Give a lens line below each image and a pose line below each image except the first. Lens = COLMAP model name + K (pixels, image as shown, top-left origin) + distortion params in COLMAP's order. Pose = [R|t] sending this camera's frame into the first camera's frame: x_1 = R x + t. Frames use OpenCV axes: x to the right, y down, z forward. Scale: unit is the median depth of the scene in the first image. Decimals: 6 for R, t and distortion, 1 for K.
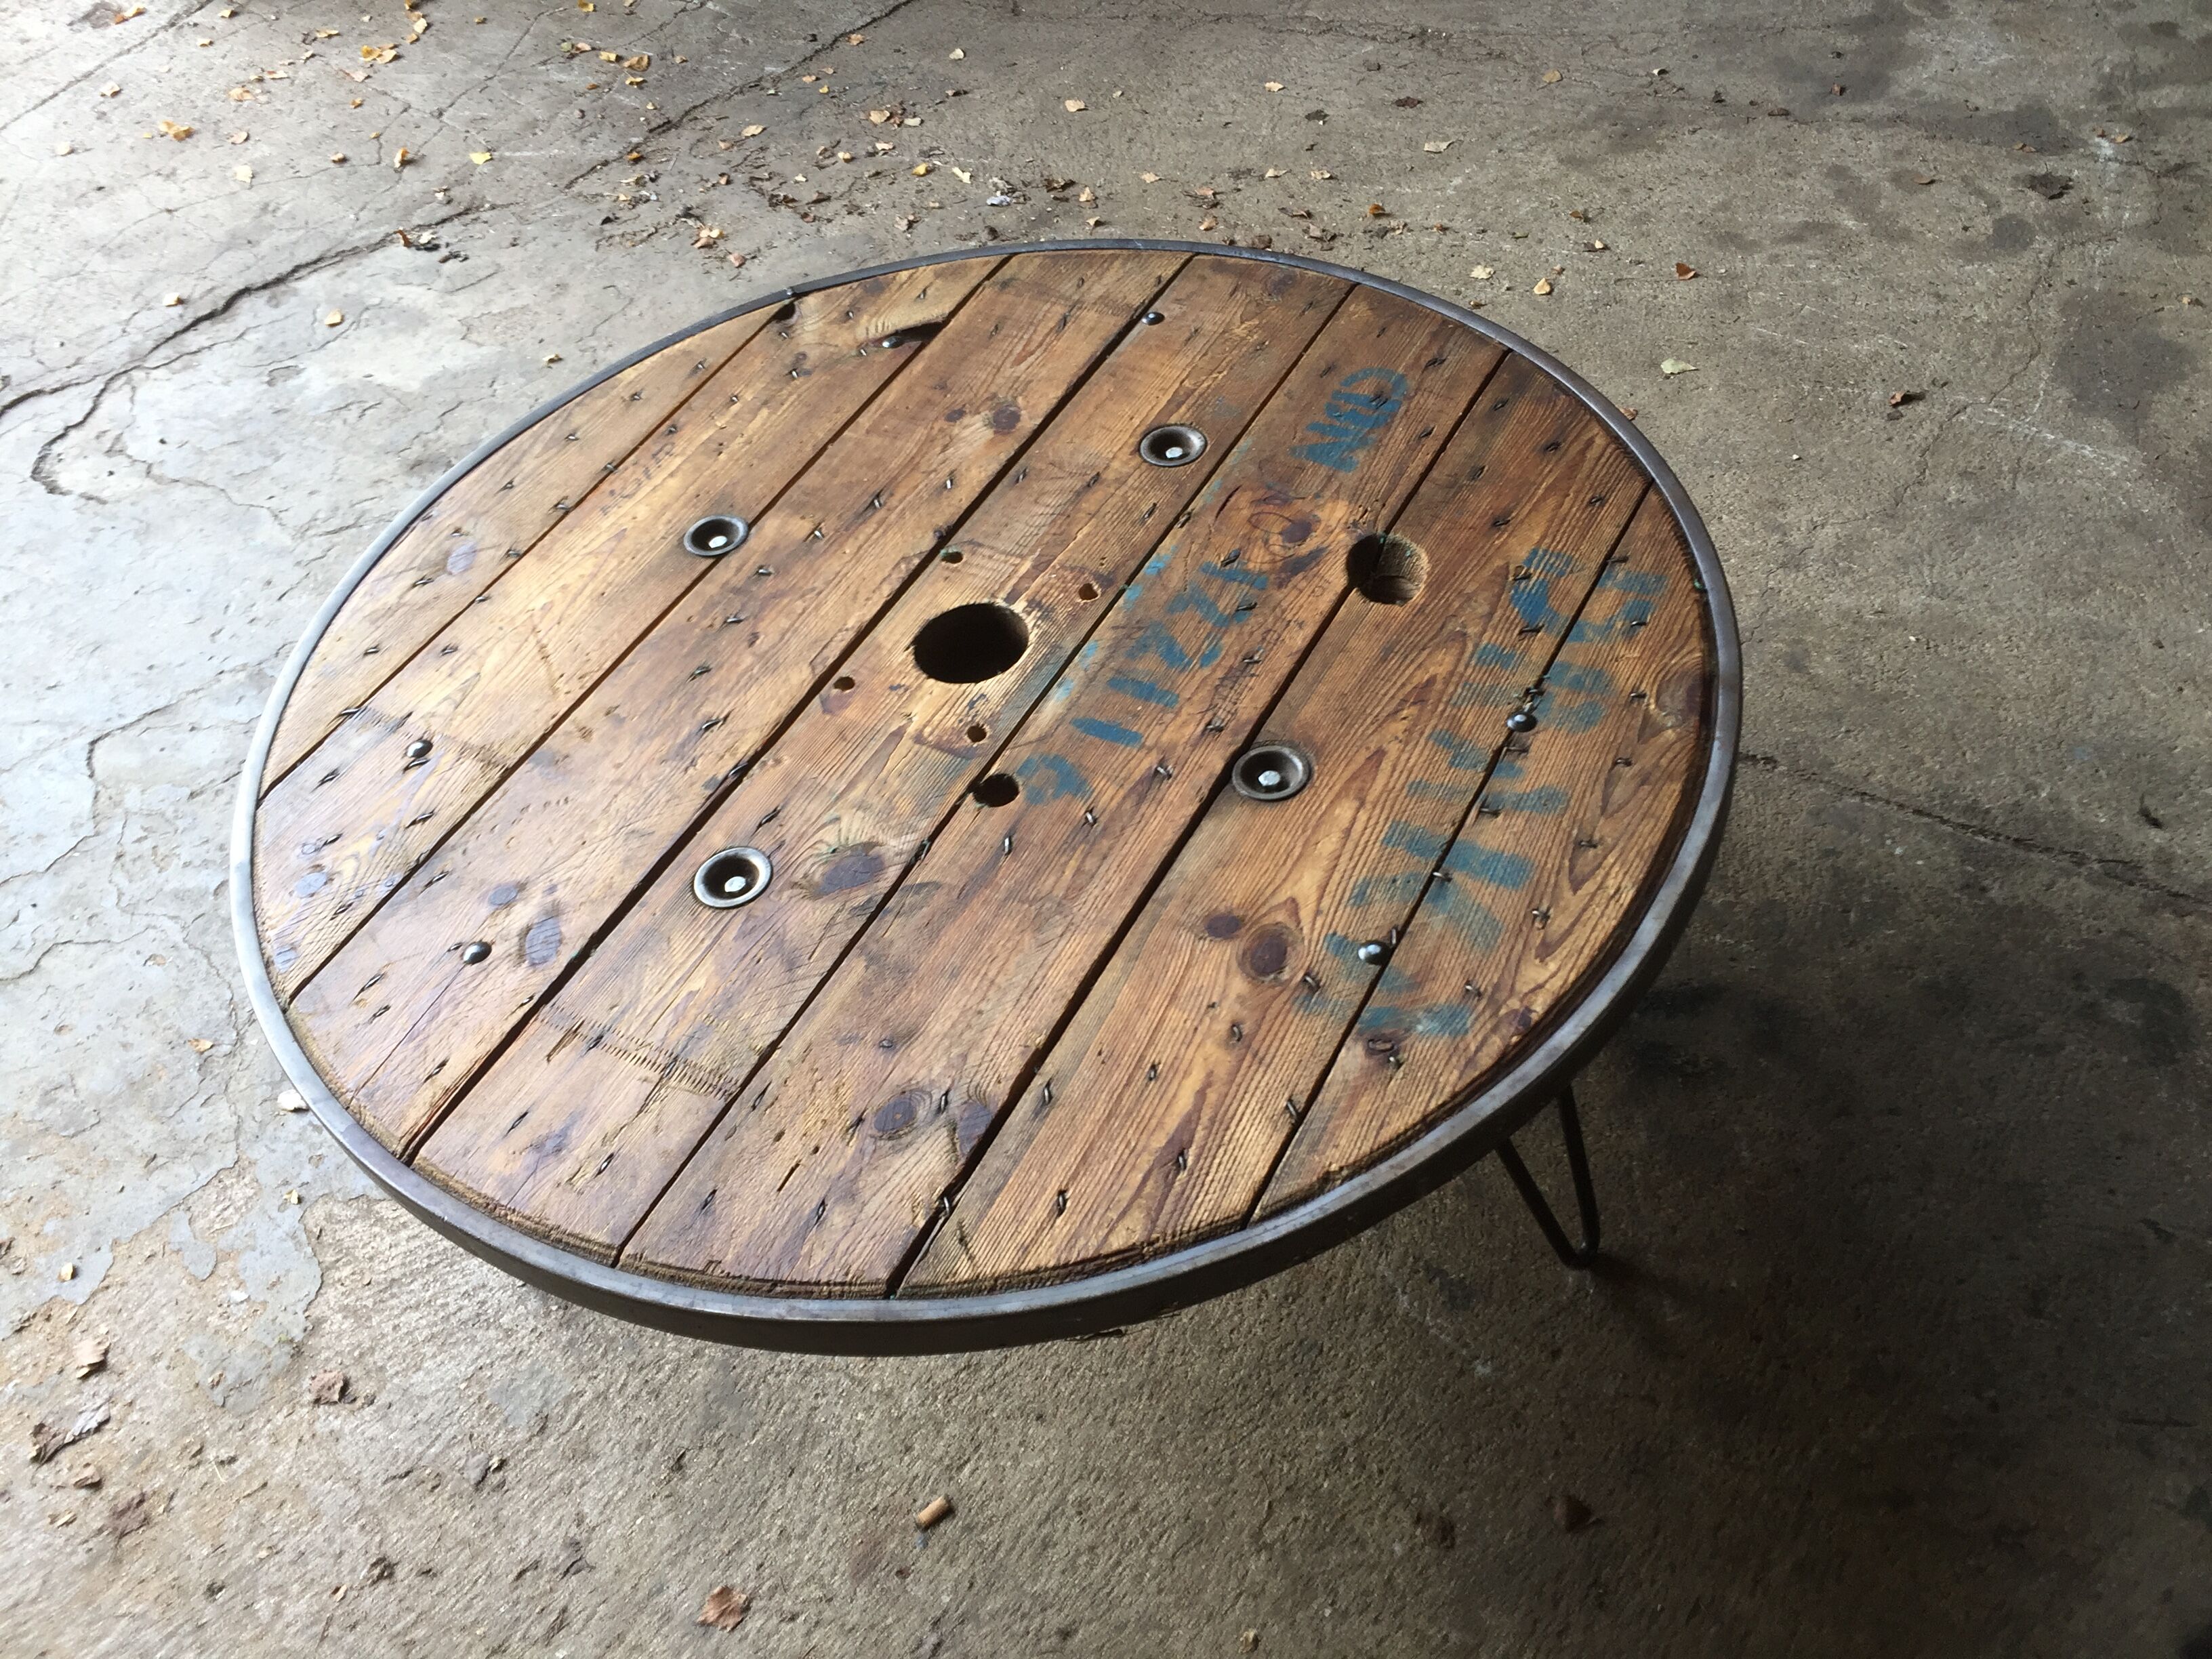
lens RADIAL K [[1897.5, 0, 1114.2], [0, 1897.5, 821.8], [0, 0, 1]] dist [0.092240, -0.137230]
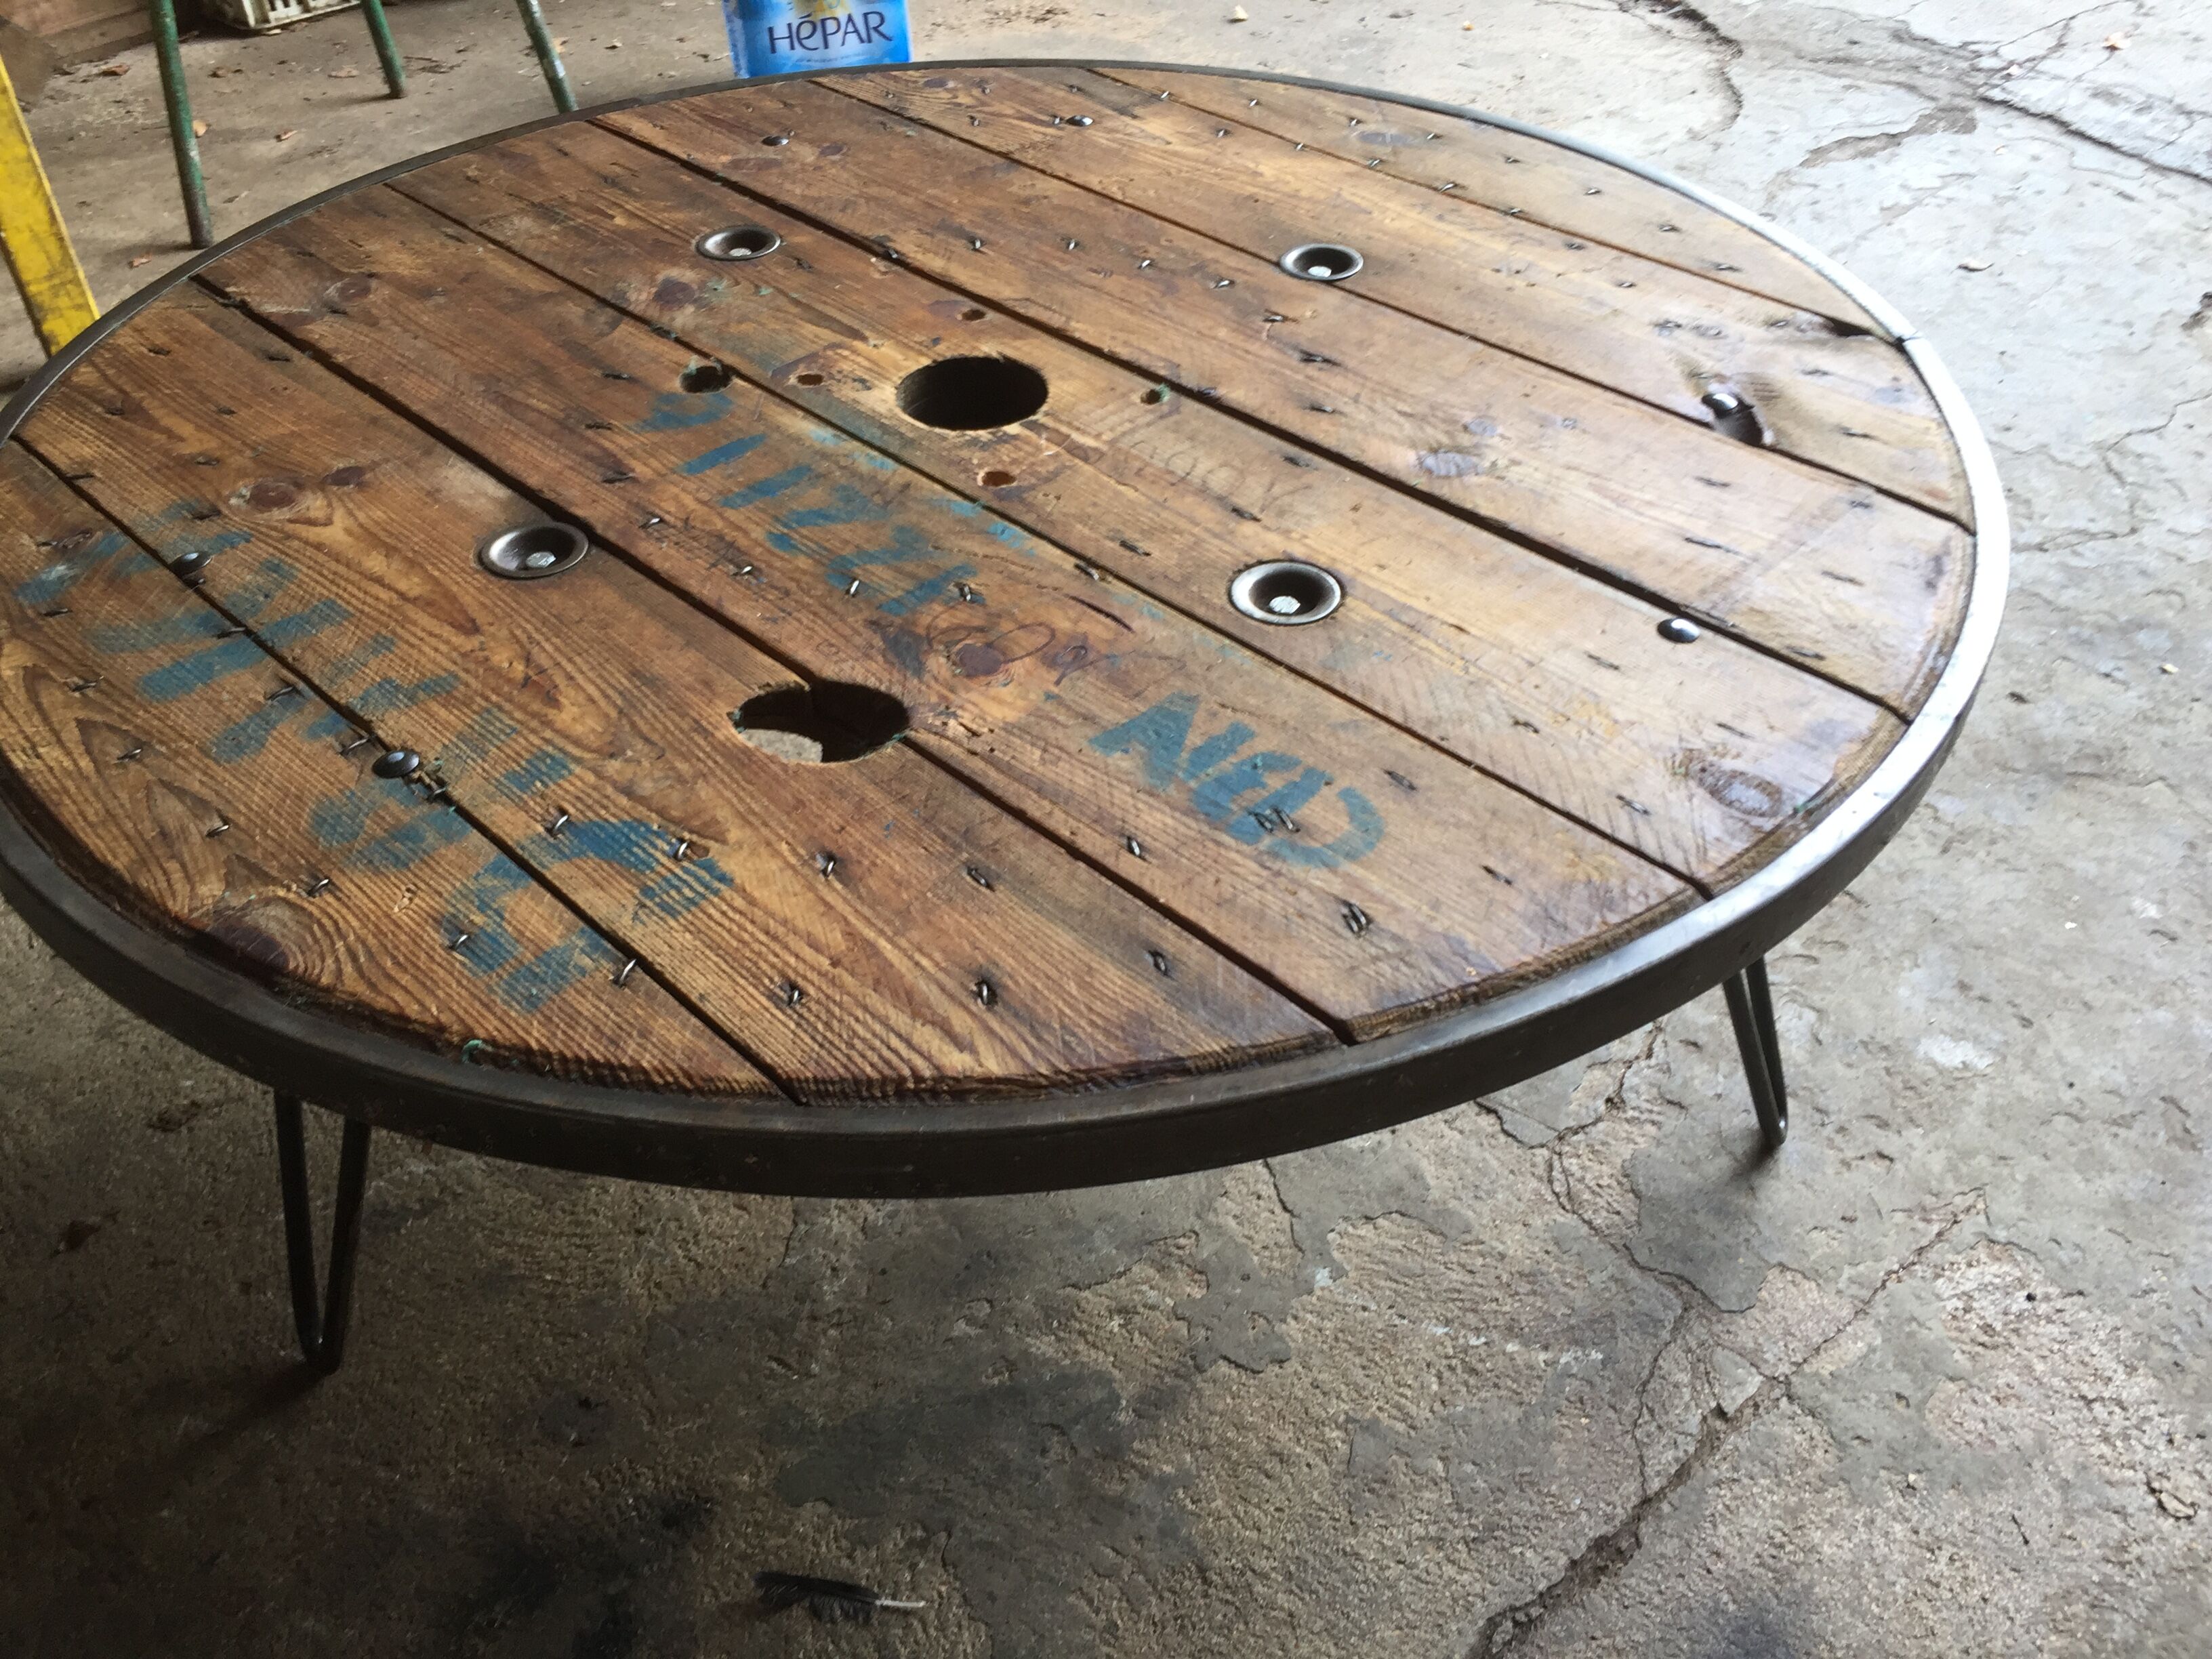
lens RADIAL K [[1897.5, 0, 1114.2], [0, 1897.5, 821.8], [0, 0, 1]] dist [0.092240, -0.137230]
pose [[-0.273748, 0.715373, -0.642887, 0.545228], [-0.675306, 0.332990, 0.658088, -0.600427], [0.684853, 0.614295, 0.391940, 0.871032]]
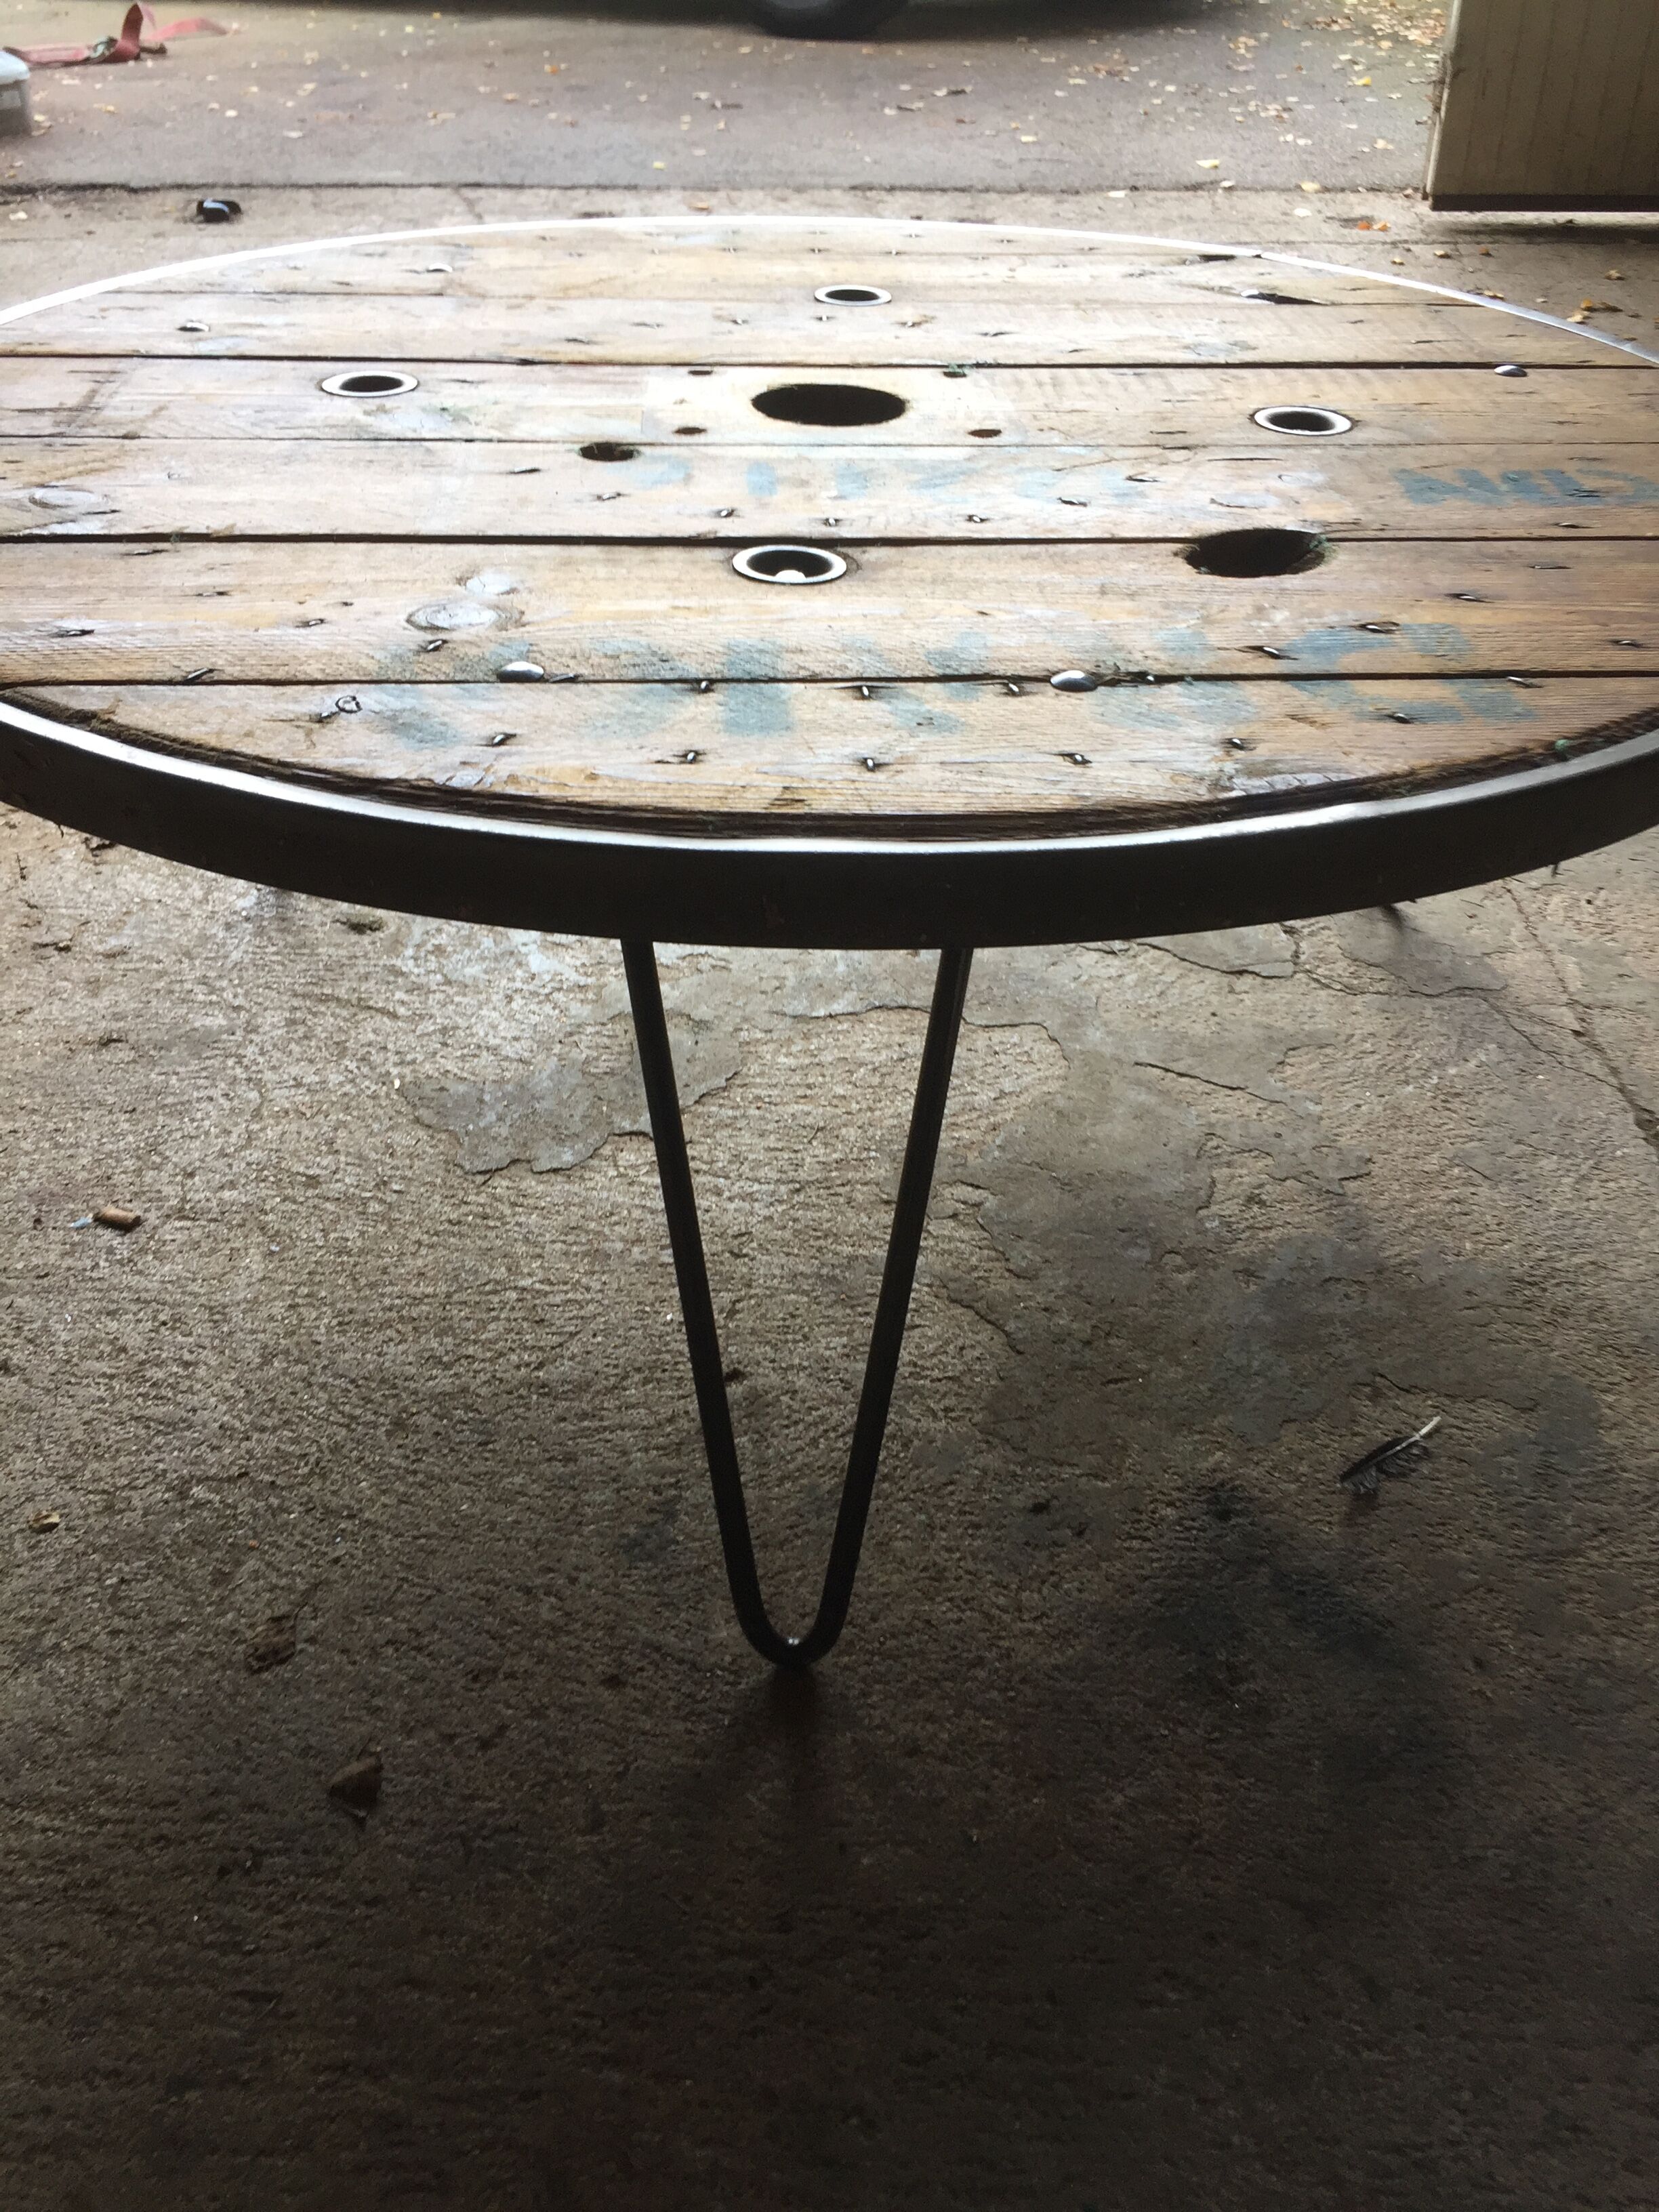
lens RADIAL K [[1897.5, 0, 811.6], [0, 1897.5, 1113.6], [0, 0, 1]] dist [0.092240, -0.137230]
pose [[0.526852, 0.590271, -0.611562, 0.573803], [-0.679692, 0.724610, 0.113838, 0.031225], [0.510339, 0.355697, 0.782964, 0.513906]]
